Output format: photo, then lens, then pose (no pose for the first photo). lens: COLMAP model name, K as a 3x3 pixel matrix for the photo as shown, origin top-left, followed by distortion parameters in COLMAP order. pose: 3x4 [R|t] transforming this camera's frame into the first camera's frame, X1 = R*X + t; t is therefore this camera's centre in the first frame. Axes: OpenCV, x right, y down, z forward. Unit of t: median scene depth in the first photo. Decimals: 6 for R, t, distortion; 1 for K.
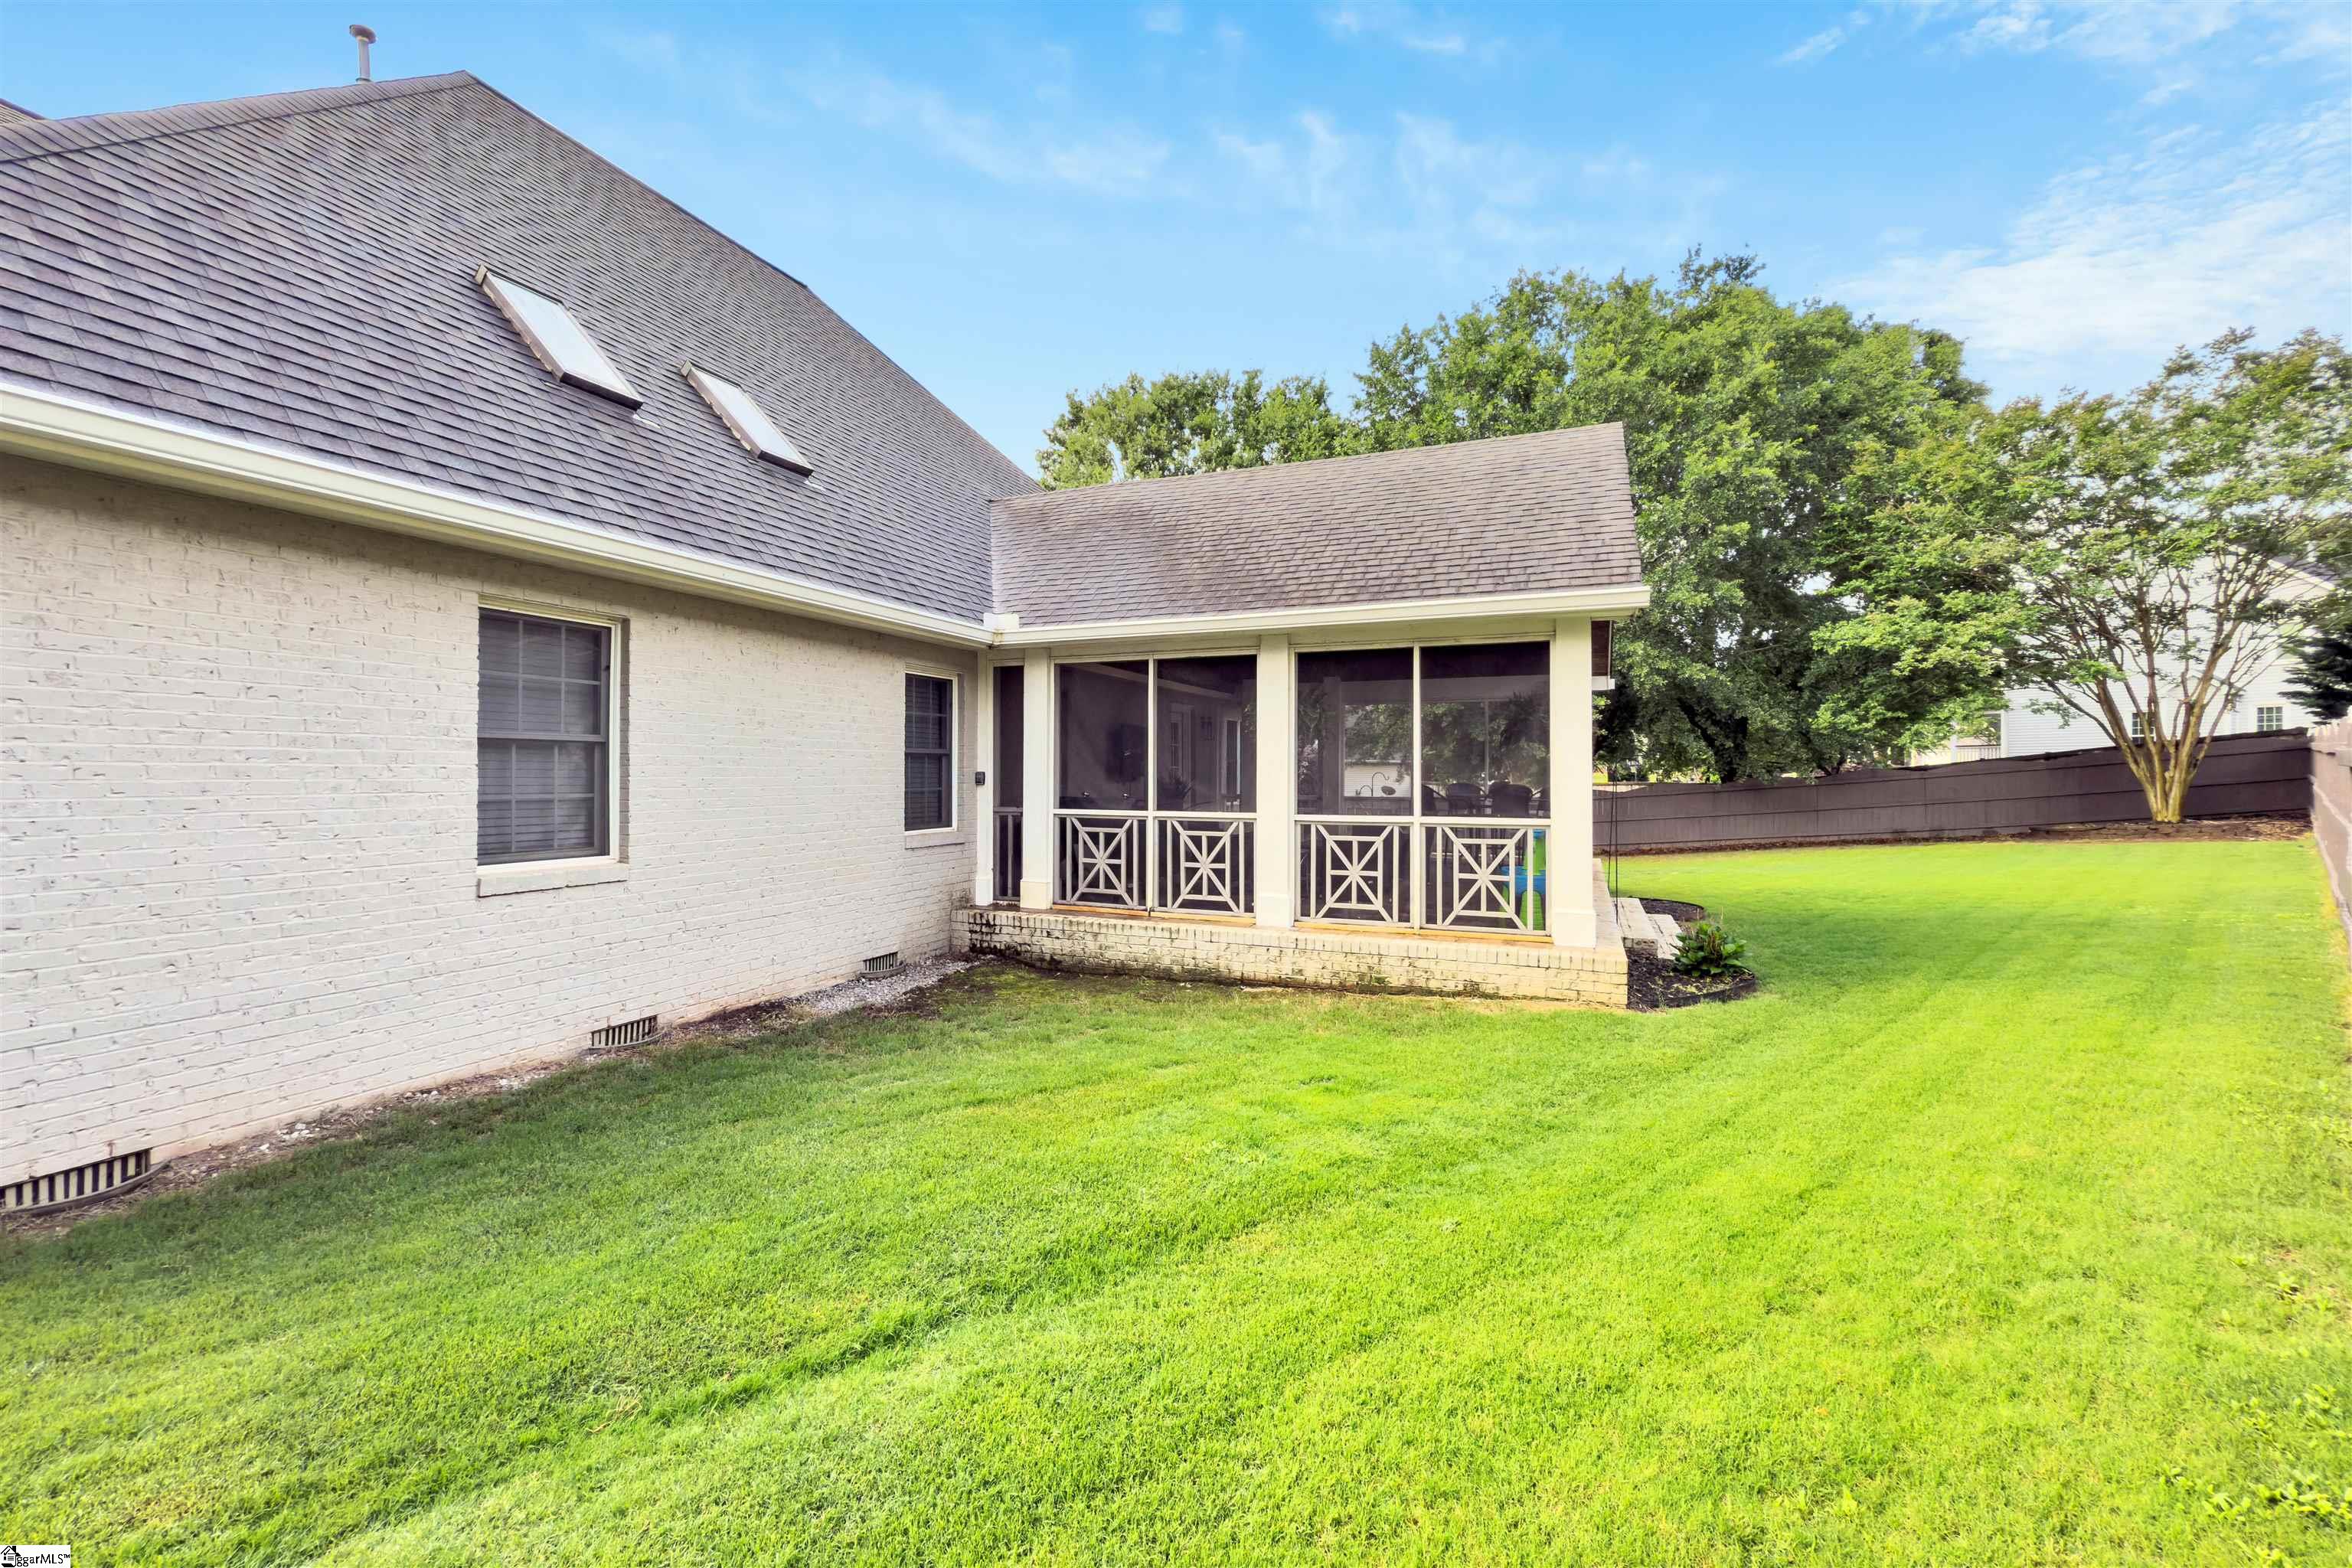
lens RADIAL K [[978.0, 0, 1160.8], [0, 978.0, 780.0], [0, 0, 1]] dist [0.000218, 0.001151]
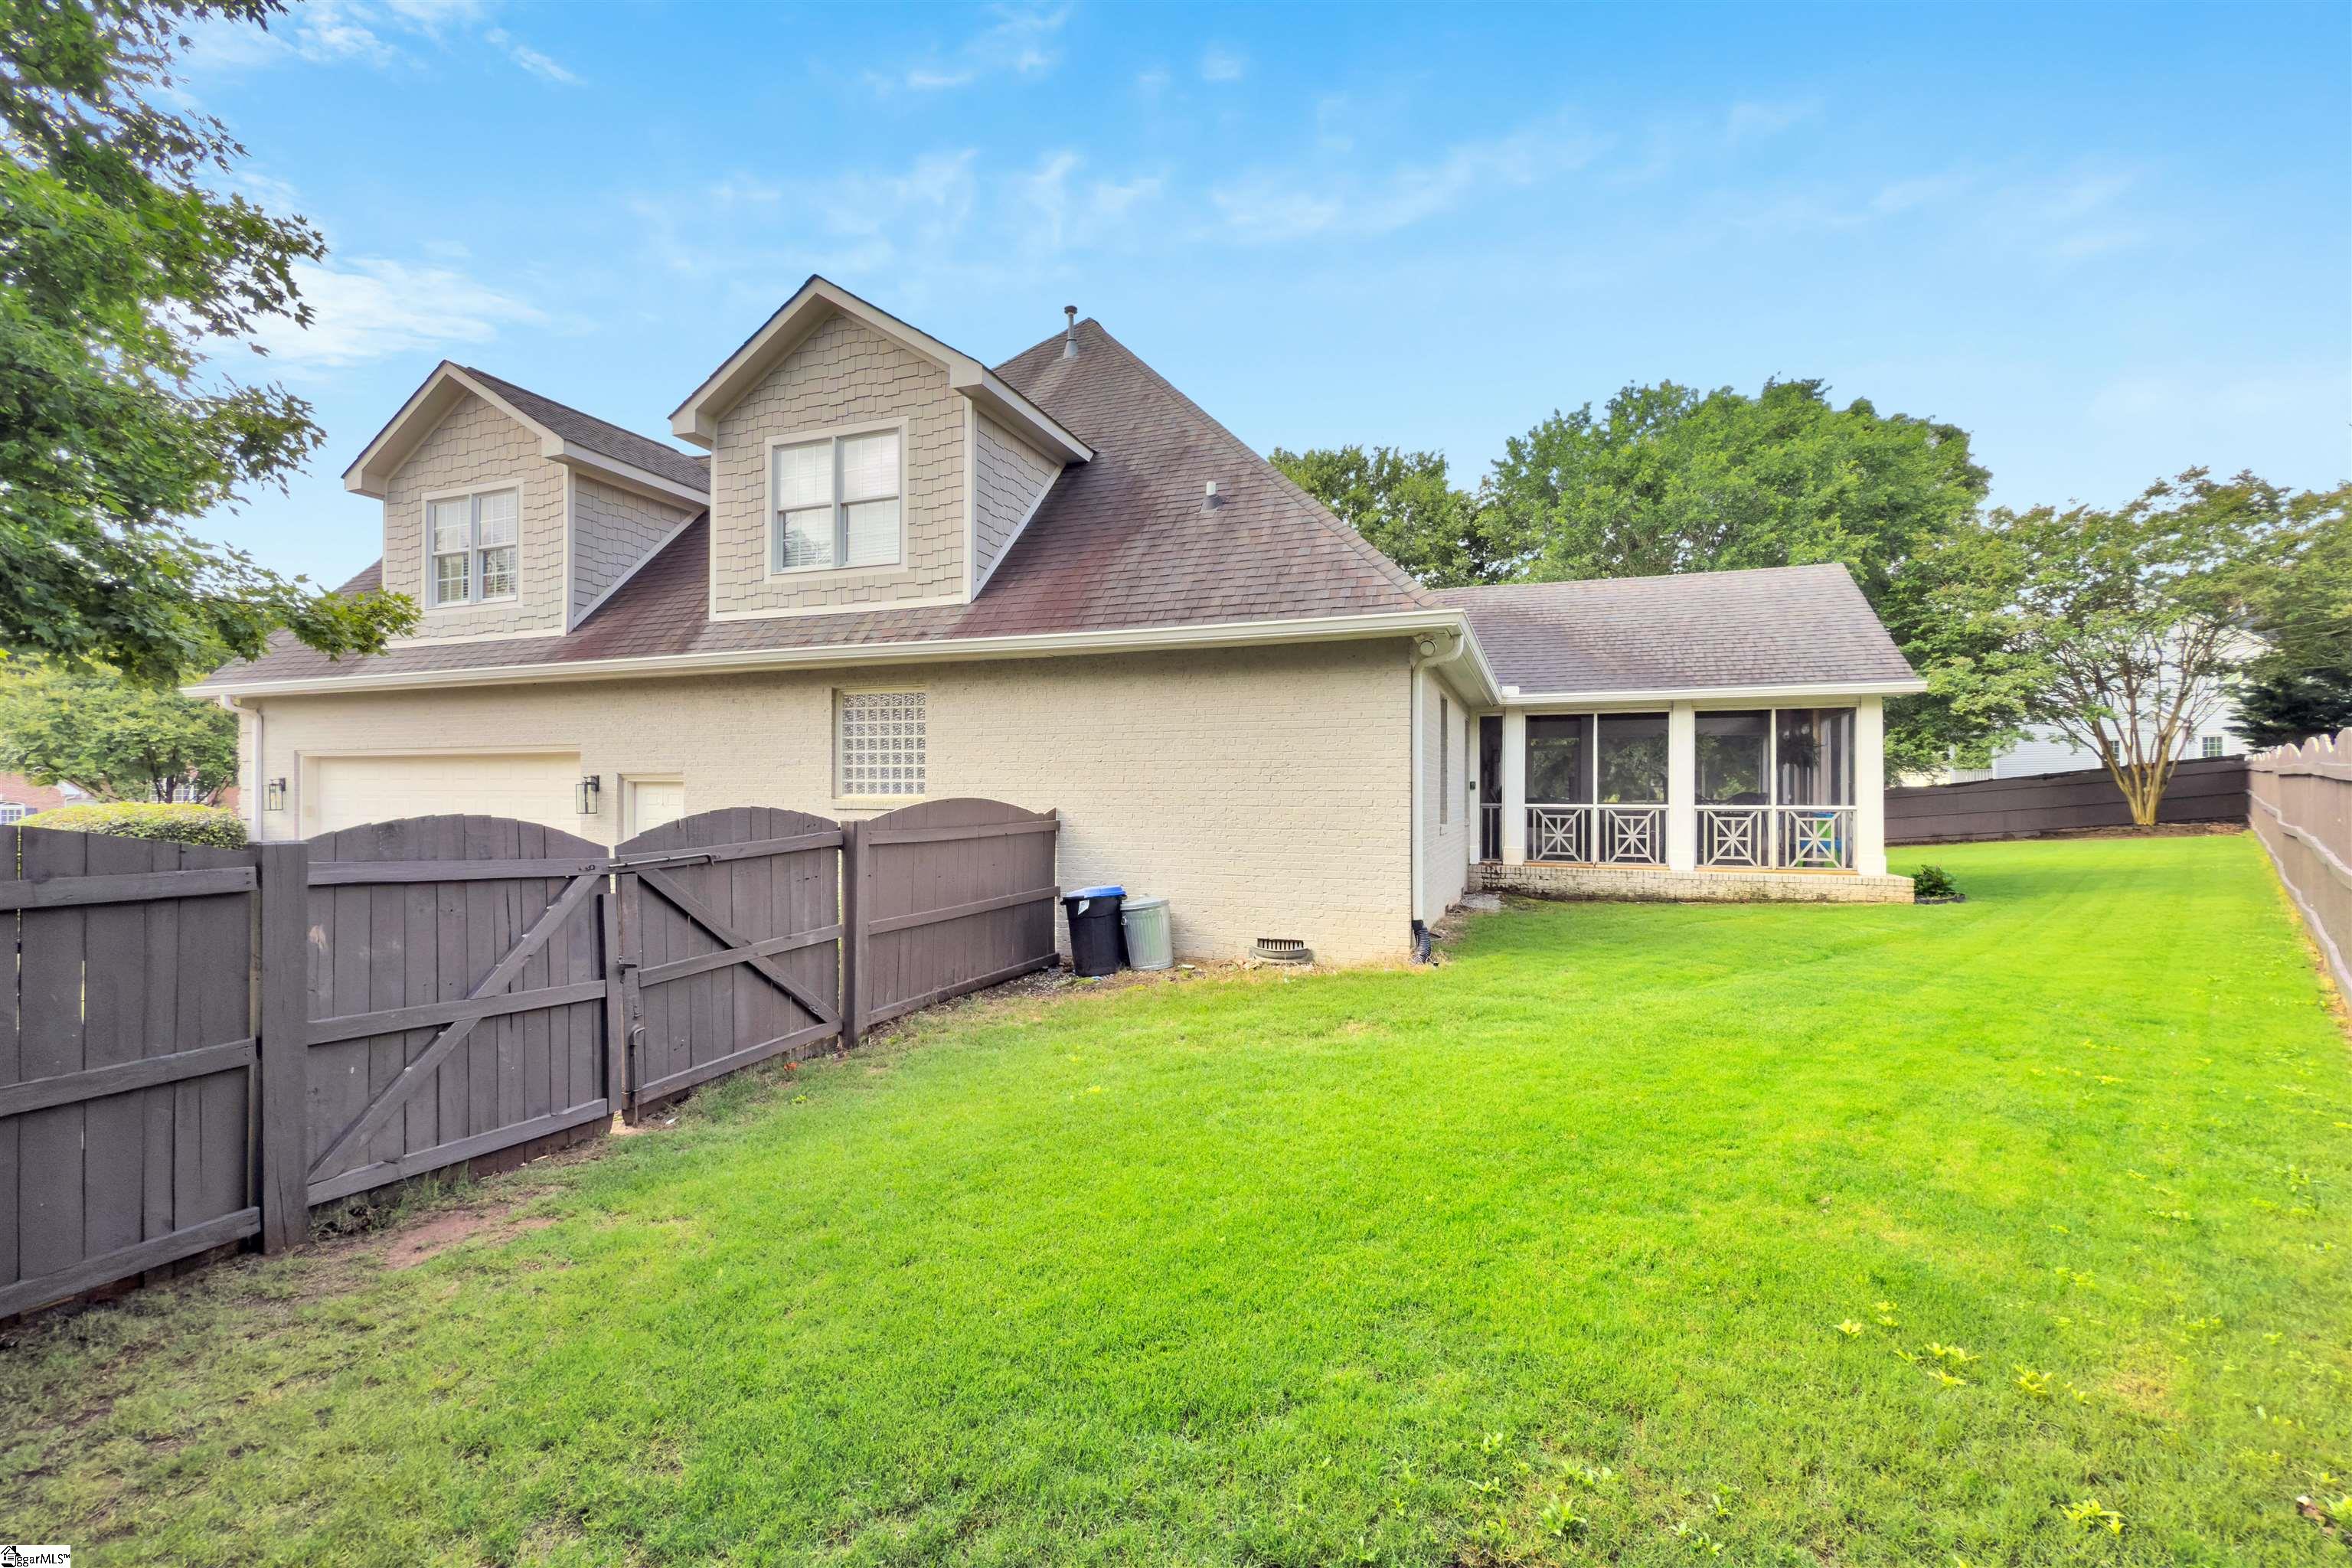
lens RADIAL K [[978.0, 0, 1182.2], [0, 978.0, 800.7], [0, 0, 1]] dist [0.000218, 0.001151]
pose [[0.999115, -0.000069, 0.042073, -0.345273], [0.000148, 0.999998, -0.001868, 0.012562], [-0.042073, 0.001873, 0.999113, -0.282350]]
